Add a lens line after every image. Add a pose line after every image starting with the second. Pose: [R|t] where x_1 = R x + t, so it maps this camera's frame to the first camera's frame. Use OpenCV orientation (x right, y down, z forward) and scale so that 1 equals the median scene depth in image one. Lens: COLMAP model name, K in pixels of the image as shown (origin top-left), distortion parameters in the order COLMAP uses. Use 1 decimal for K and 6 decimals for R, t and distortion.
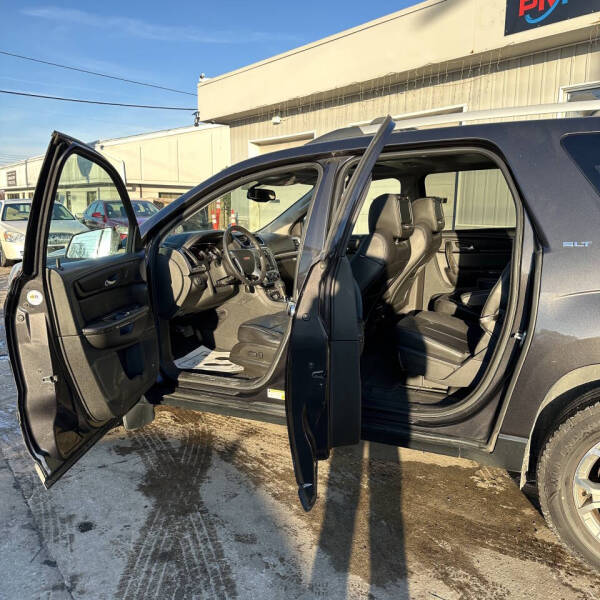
lens RADIAL K [[558.1, 0, 301.2], [0, 558.1, 294.4], [0, 0, 1]] dist [0.068883, -0.110170]
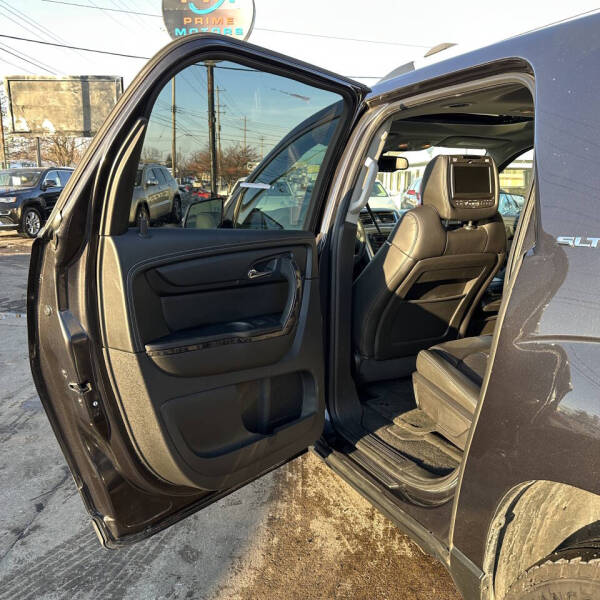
lens RADIAL K [[558.1, 0, 301.2], [0, 558.1, 294.4], [0, 0, 1]] dist [0.068883, -0.110170]
pose [[0.806098, 0.113144, -0.580866, 0.207558], [-0.091459, 0.993578, 0.066611, -0.018587], [0.584672, -0.000570, 0.811269, 0.157694]]
